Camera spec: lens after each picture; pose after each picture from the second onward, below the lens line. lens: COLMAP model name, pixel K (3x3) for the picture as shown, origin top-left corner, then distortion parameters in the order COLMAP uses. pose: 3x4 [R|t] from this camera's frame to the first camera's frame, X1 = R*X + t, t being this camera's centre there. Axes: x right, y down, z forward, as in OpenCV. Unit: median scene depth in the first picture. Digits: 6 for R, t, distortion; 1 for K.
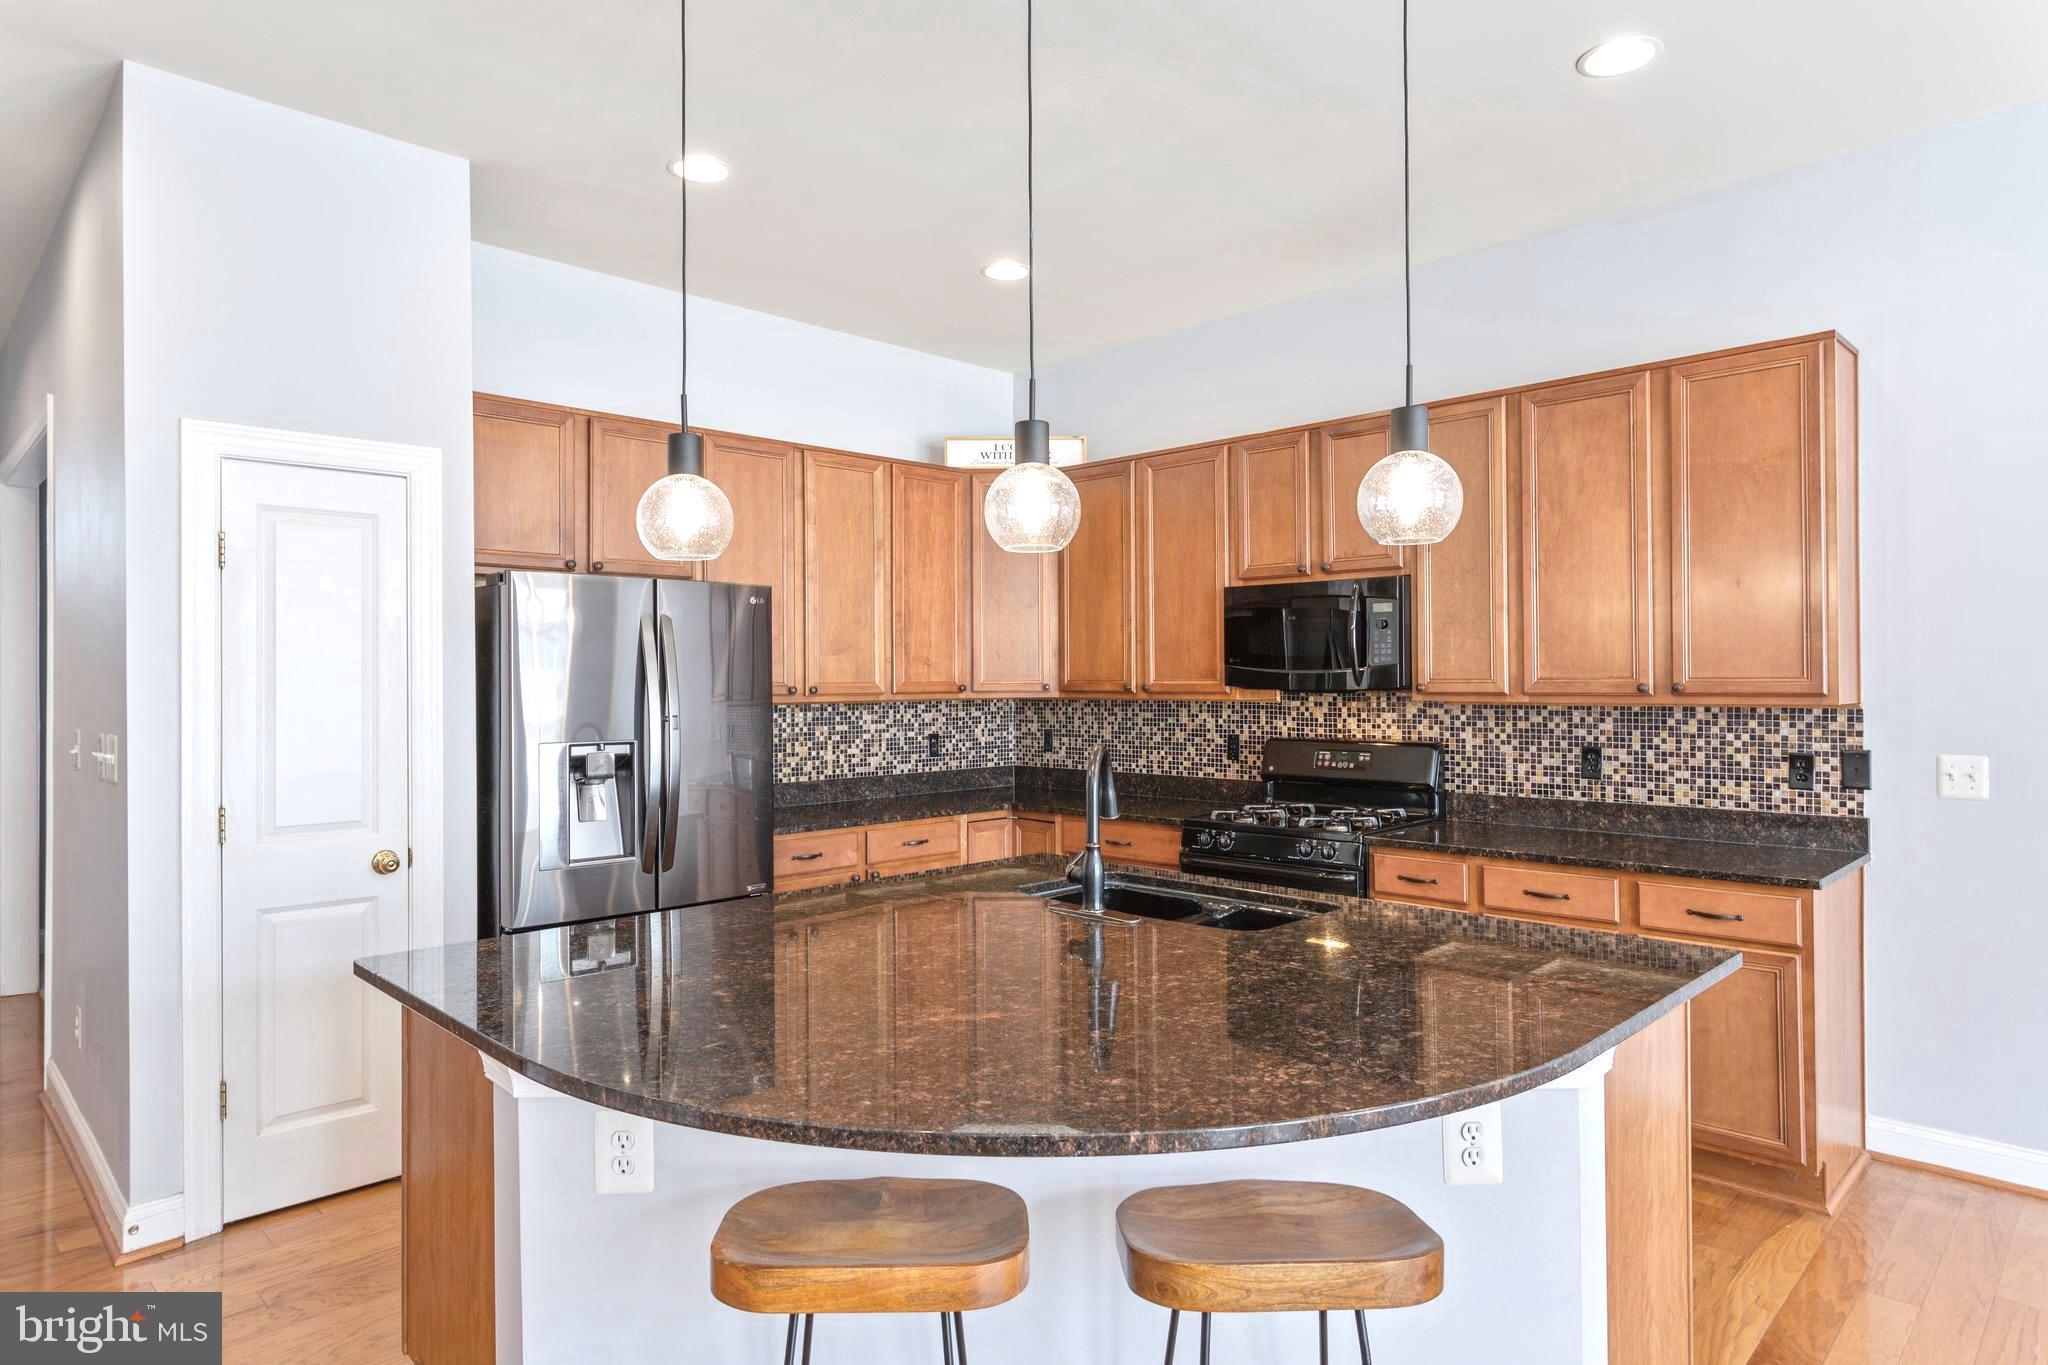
lens RADIAL K [[1180.8, 0, 1031.0], [0, 1180.8, 678.4], [0, 0, 1]] dist [-0.004727, 0.001118]
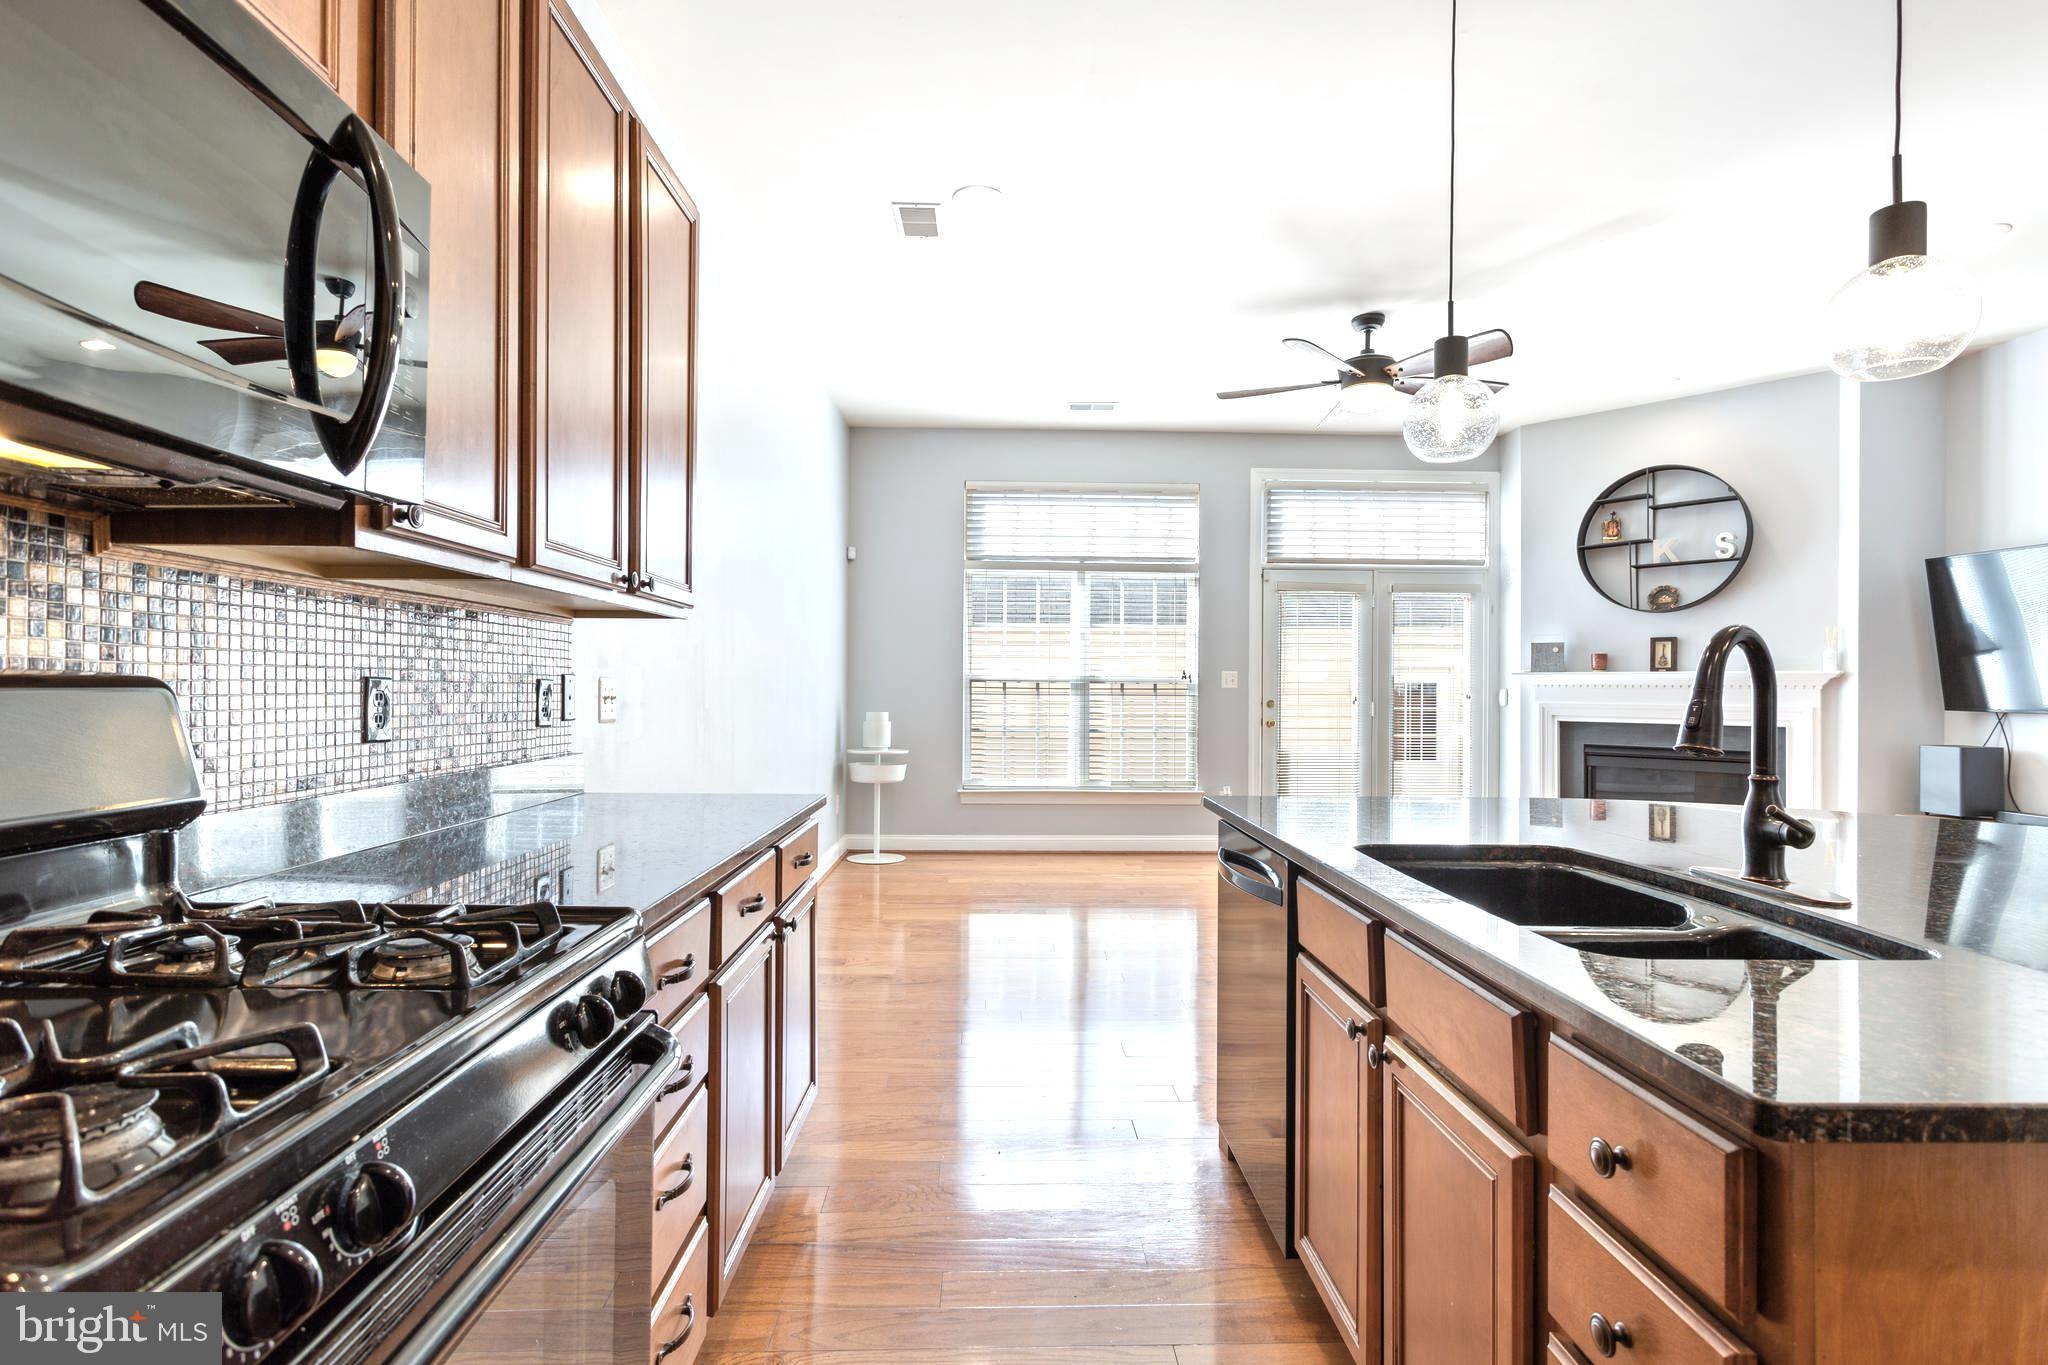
lens RADIAL K [[965.7, 0, 1023.7], [0, 965.7, 687.9], [0, 0, 1]] dist [0.002555, 0.000620]
pose [[-0.724338, 0.000519, 0.689445, -0.013574], [-0.003711, 0.999982, -0.004652, 0.056396], [-0.689435, -0.005928, -0.724323, 0.991649]]
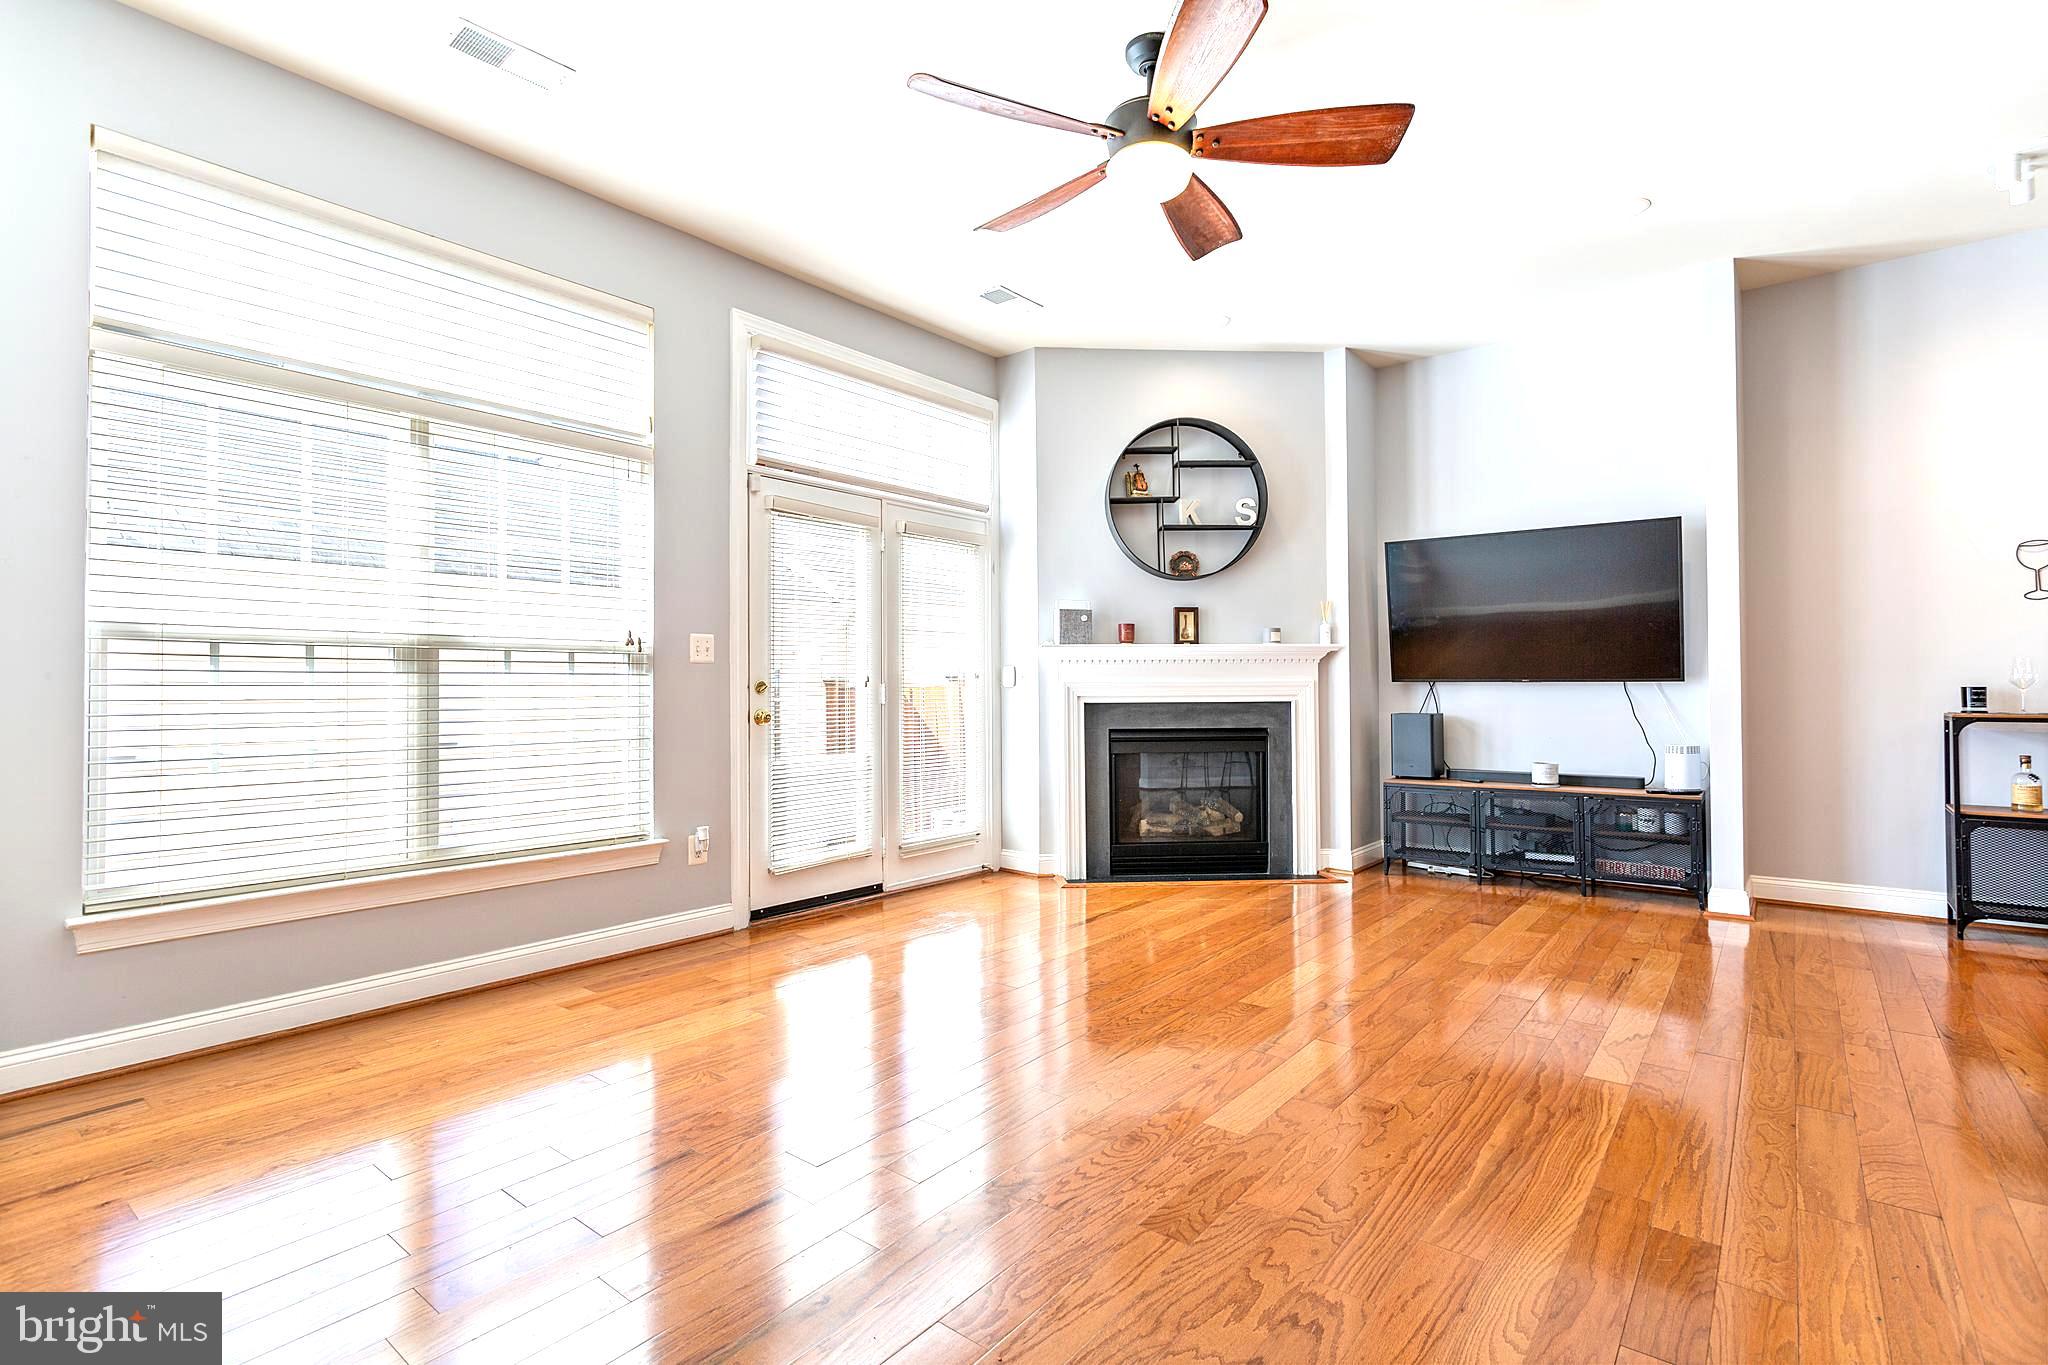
lens RADIAL K [[965.7, 0, 1025.2], [0, 965.7, 670.7], [0, 0, 1]] dist [0.002555, 0.000620]
pose [[-0.995189, 0.009879, -0.097476, 0.581285], [0.011742, 0.999759, -0.018562, 0.076687], [0.097269, -0.019617, -0.995065, 0.605150]]
